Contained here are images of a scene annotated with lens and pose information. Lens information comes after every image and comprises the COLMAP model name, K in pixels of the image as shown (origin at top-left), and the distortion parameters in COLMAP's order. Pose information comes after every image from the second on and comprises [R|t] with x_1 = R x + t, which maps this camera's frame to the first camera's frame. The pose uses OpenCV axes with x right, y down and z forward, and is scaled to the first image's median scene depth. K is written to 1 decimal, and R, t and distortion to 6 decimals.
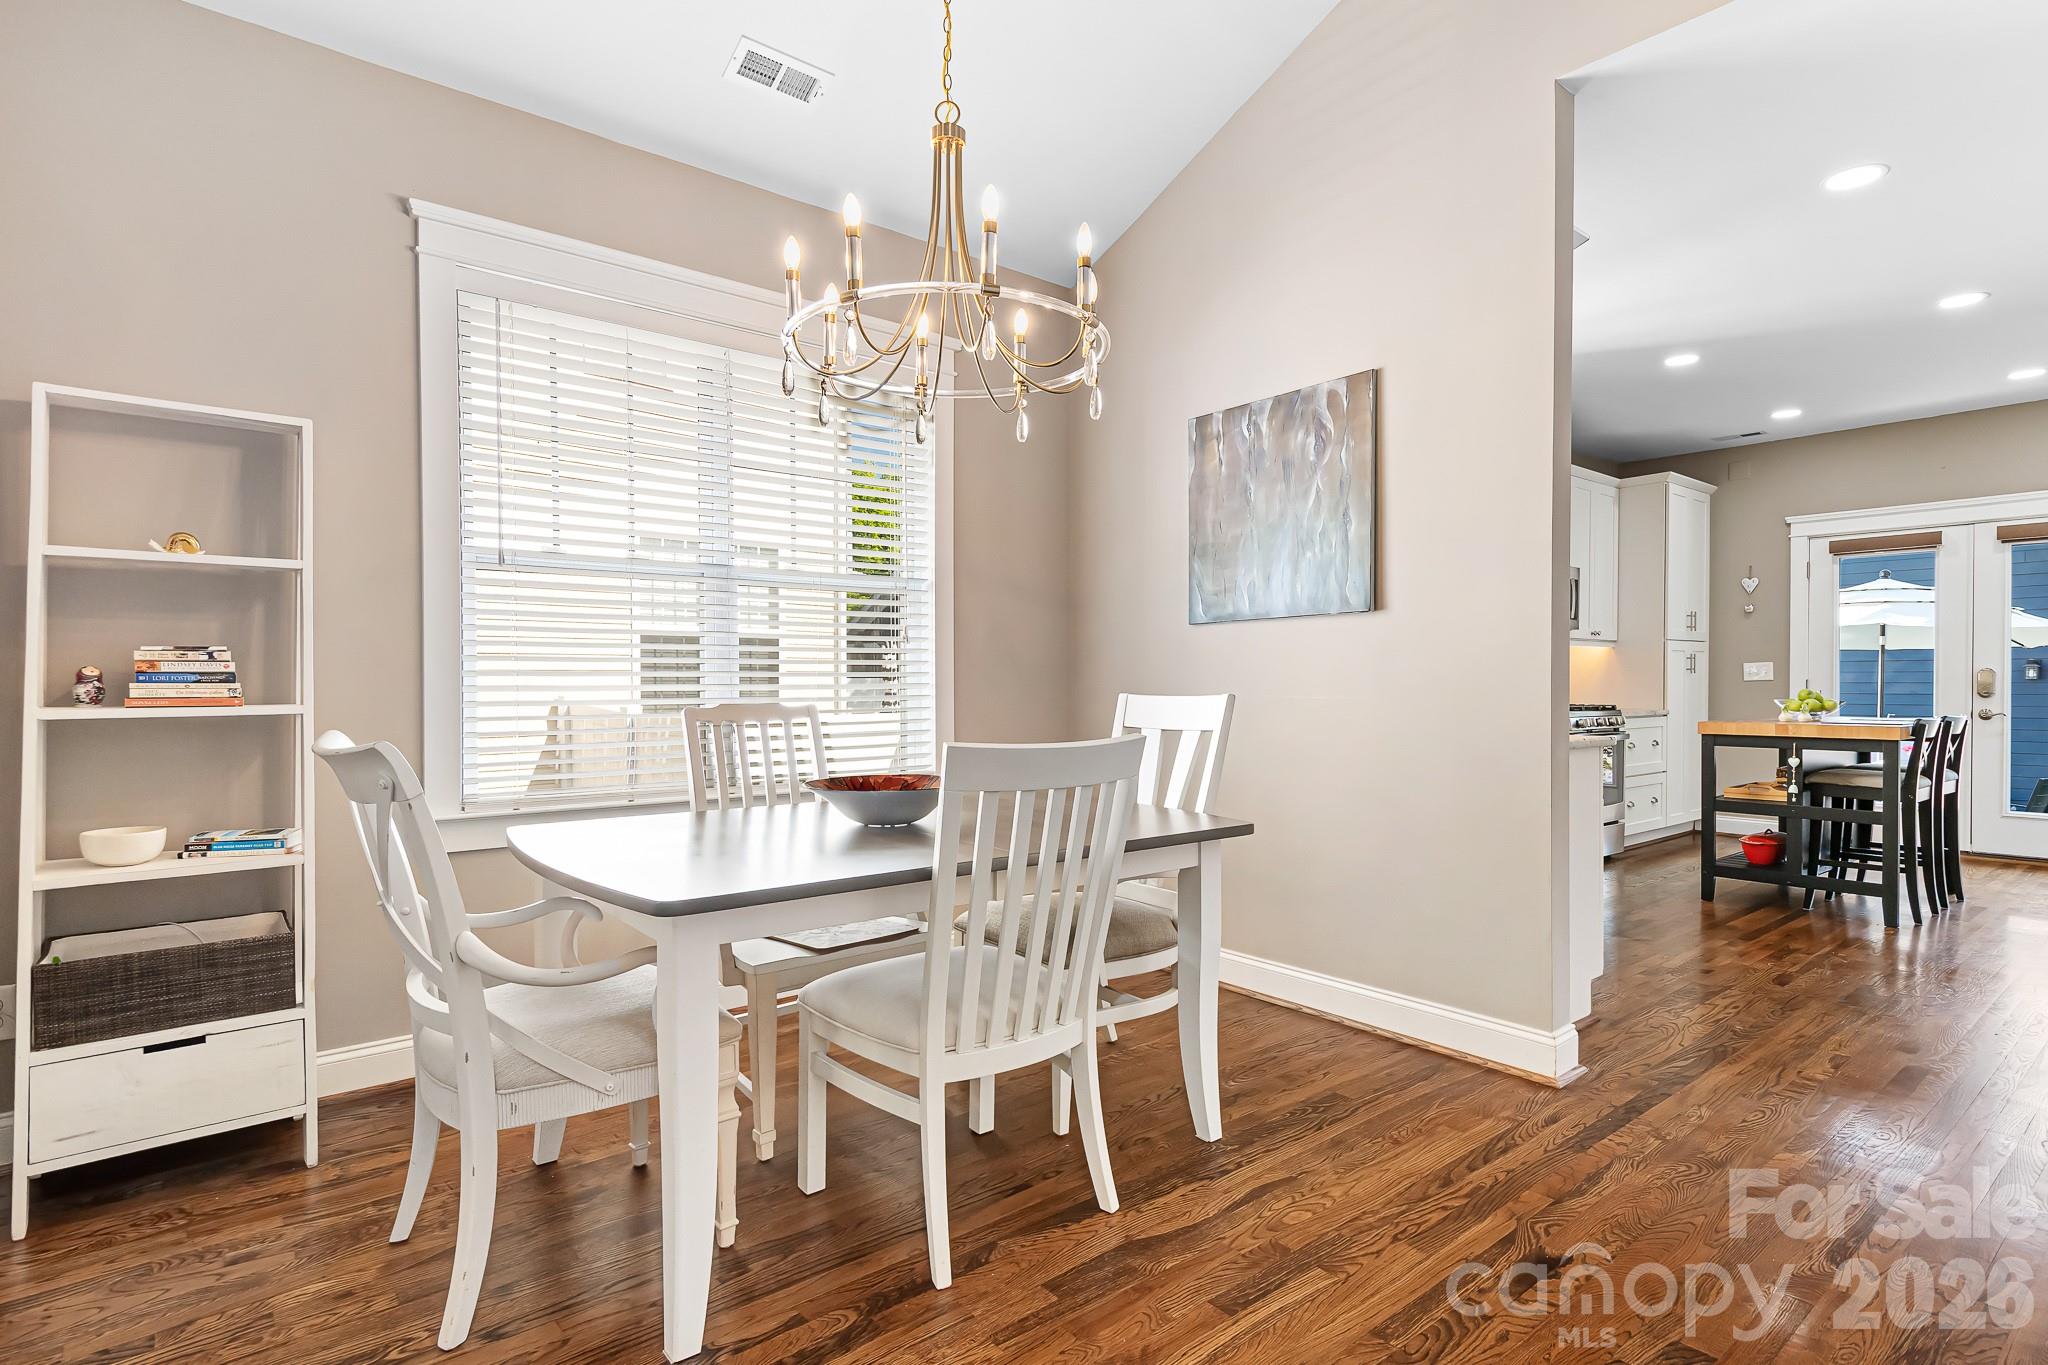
lens RADIAL K [[1001.0, 0, 1056.2], [0, 1001.0, 693.5], [0, 0, 1]] dist [0.000140, -0.000529]
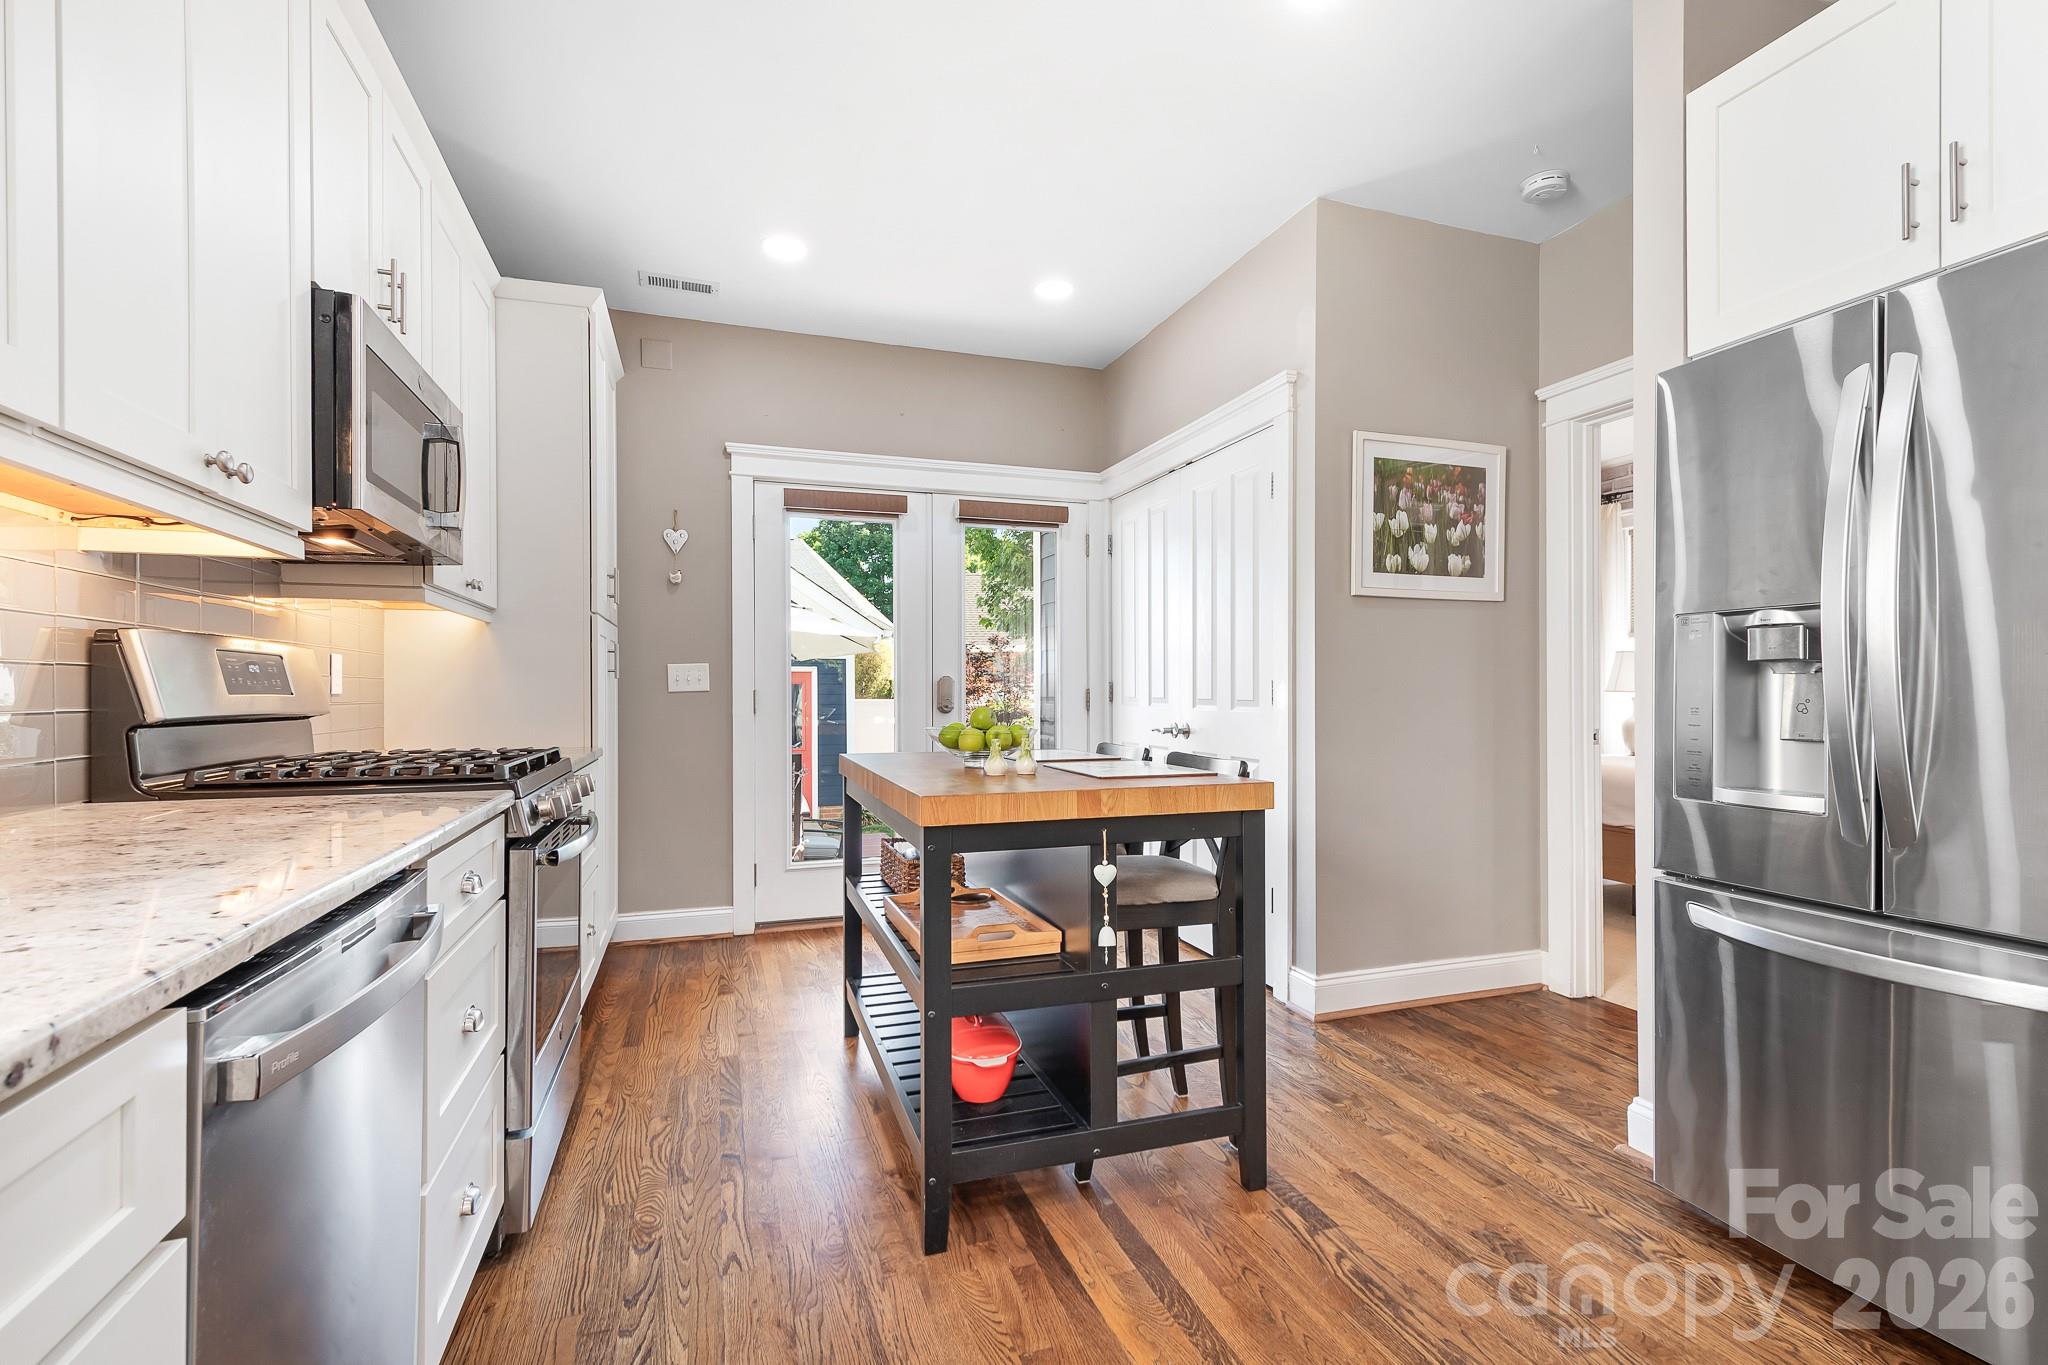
lens RADIAL K [[917.3, 0, 1020.6], [0, 917.3, 694.4], [0, 0, 1]] dist [0.019374, -0.000048]
pose [[0.351011, -0.001521, 0.936370, 0.323429], [0.011991, 0.999924, -0.002871, -0.009782], [-0.936294, 0.012236, 0.351003, 0.848534]]
